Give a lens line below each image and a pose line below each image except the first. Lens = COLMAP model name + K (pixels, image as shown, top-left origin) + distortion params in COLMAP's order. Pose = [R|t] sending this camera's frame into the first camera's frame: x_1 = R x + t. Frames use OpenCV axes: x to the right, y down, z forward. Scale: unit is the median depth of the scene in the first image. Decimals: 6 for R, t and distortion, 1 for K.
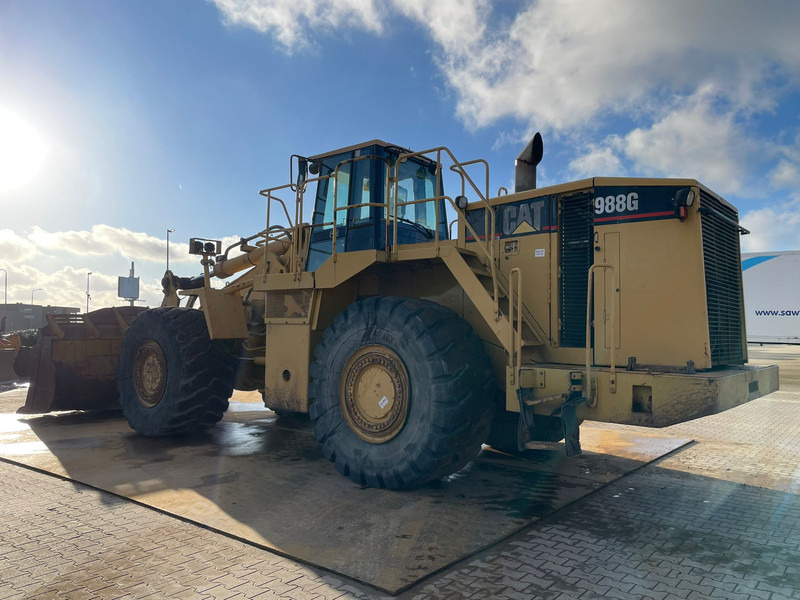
lens RADIAL K [[656.3, 0, 400.0], [0, 656.3, 300.0], [0, 0, 1]] dist [-0.008503, -0.018634]
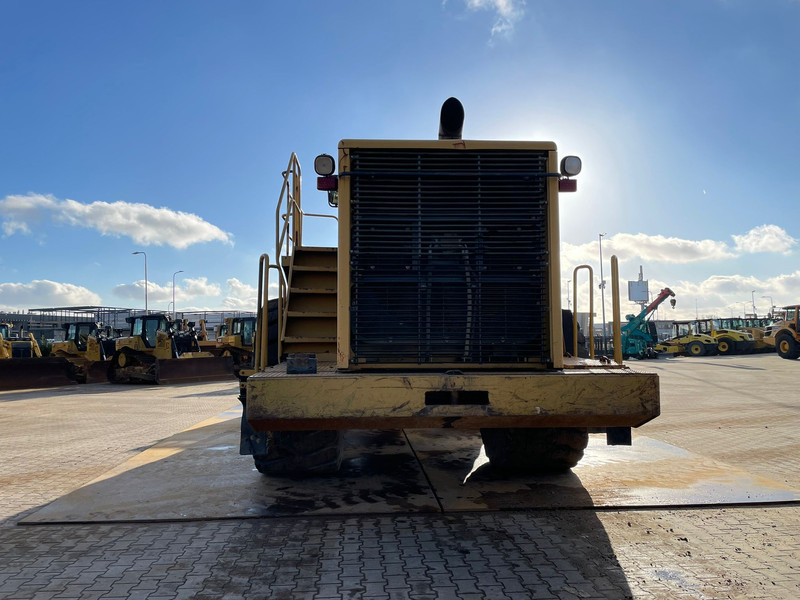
lens RADIAL K [[656.3, 0, 400.0], [0, 656.3, 300.0], [0, 0, 1]] dist [-0.008503, -0.018634]
pose [[0.663506, -0.050022, -0.746497, 1.237318], [0.046197, 0.998598, -0.025854, 0.047347], [0.746743, -0.017332, 0.664886, 0.567335]]
